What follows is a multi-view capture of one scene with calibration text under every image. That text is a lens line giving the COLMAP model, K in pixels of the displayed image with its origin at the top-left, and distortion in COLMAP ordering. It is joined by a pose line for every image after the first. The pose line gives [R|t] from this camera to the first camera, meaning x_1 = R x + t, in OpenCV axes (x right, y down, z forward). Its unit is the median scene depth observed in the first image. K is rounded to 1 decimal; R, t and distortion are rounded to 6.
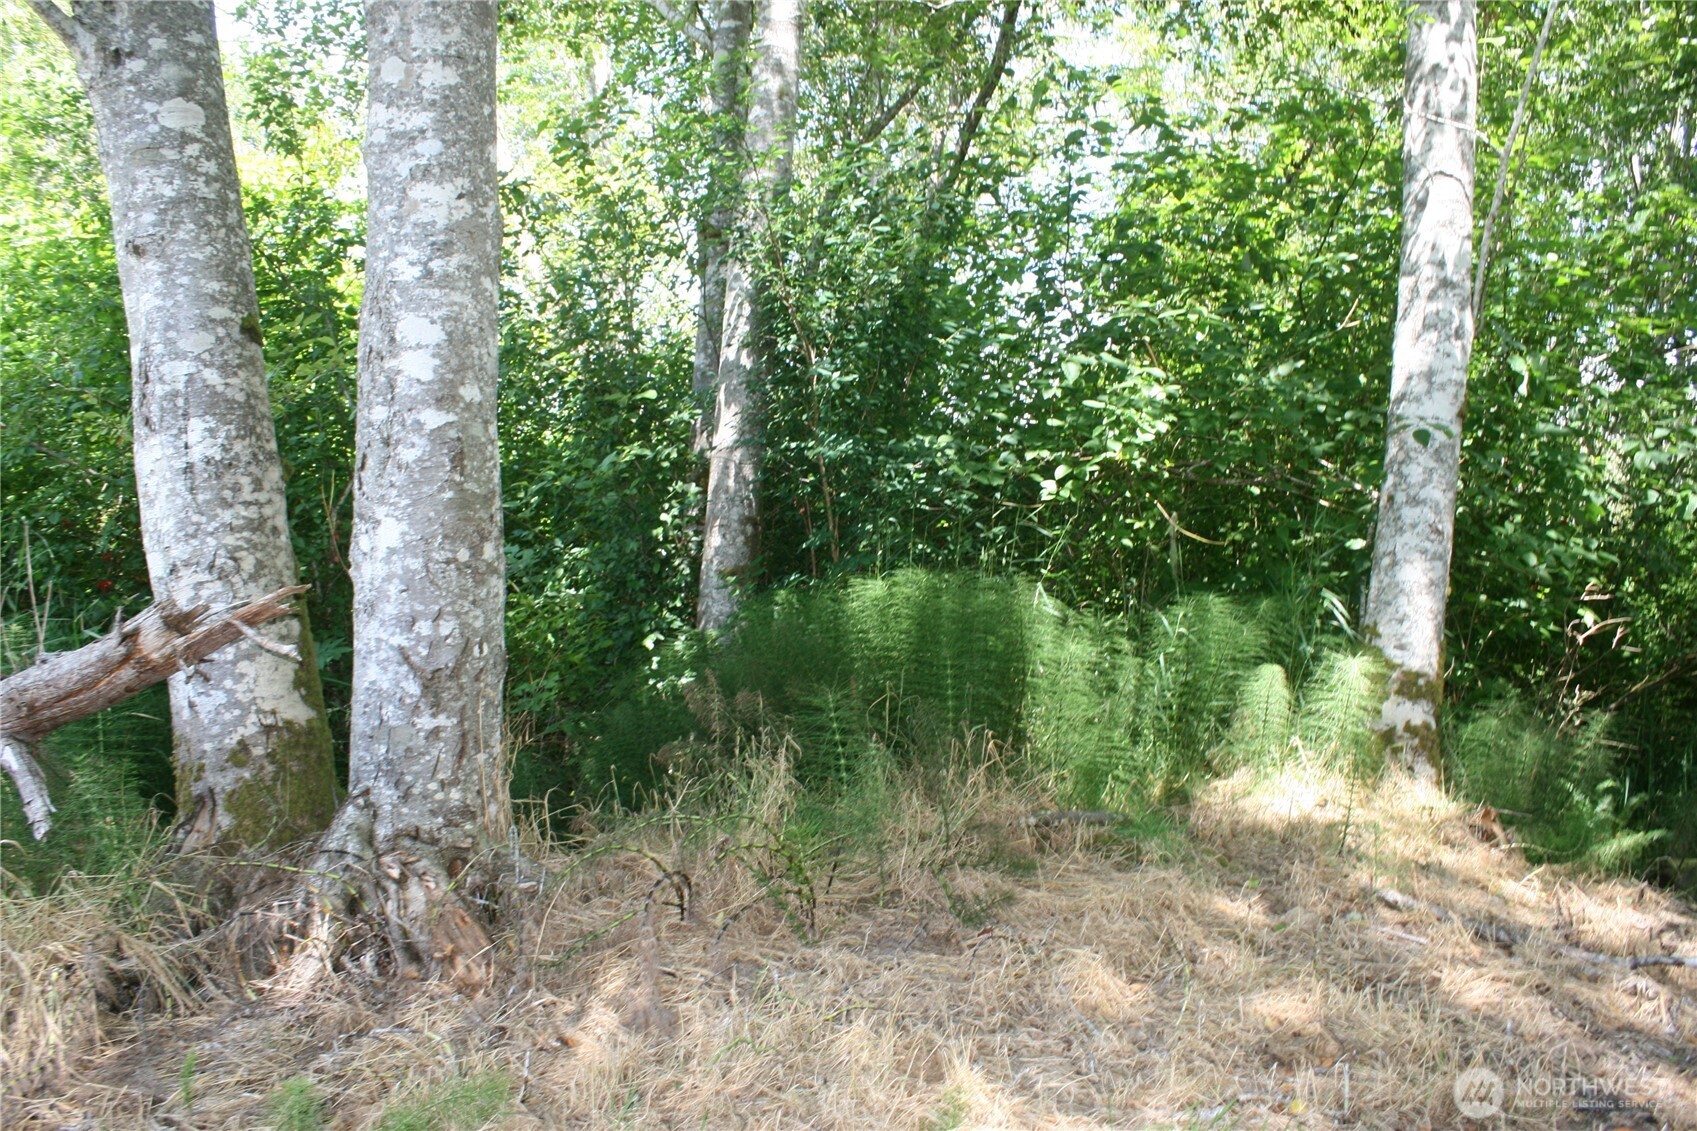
lens RADIAL K [[1397.4, 0, 850.3], [0, 1397.4, 606.8], [0, 0, 1]] dist [-0.174047, 0.143503]
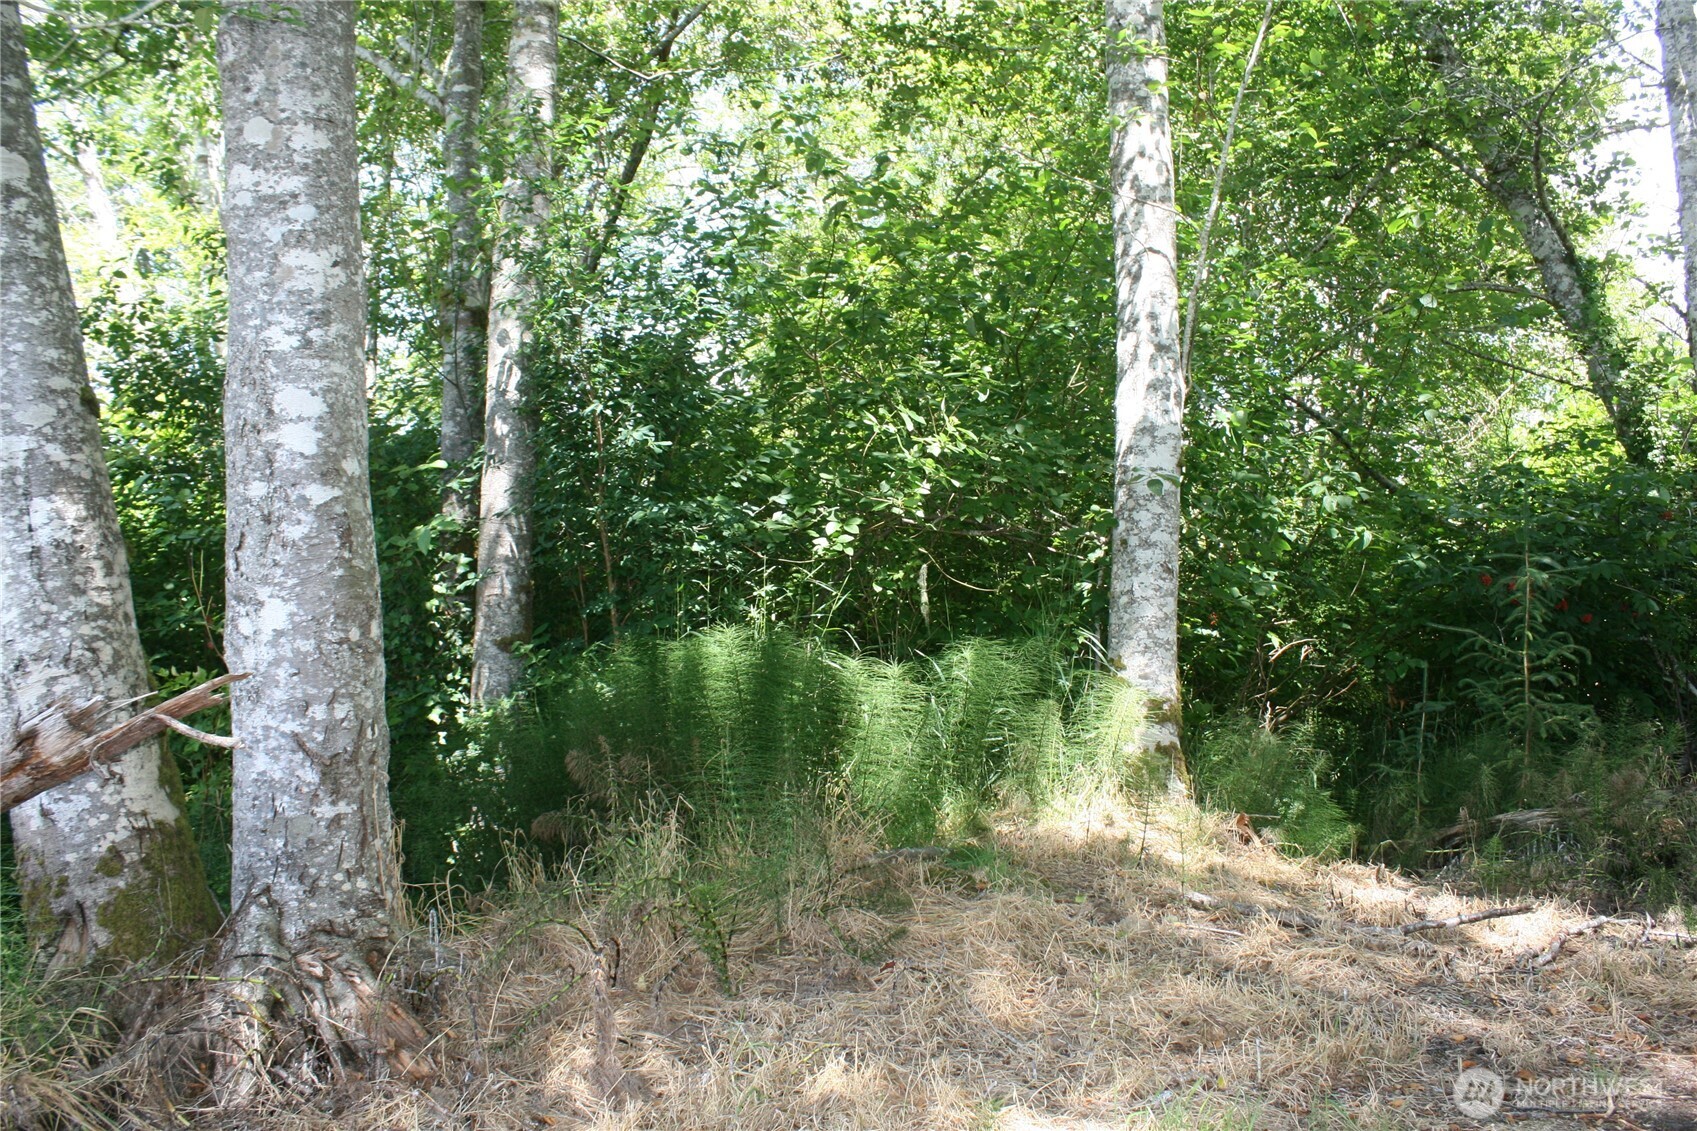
lens RADIAL K [[1397.4, 0, 850.3], [0, 1397.4, 606.8], [0, 0, 1]] dist [-0.174047, 0.143503]
pose [[0.958722, -0.045221, 0.280725, -0.216401], [0.056739, 0.997842, -0.033035, -0.005382], [-0.278625, 0.047599, 0.959220, -0.015728]]
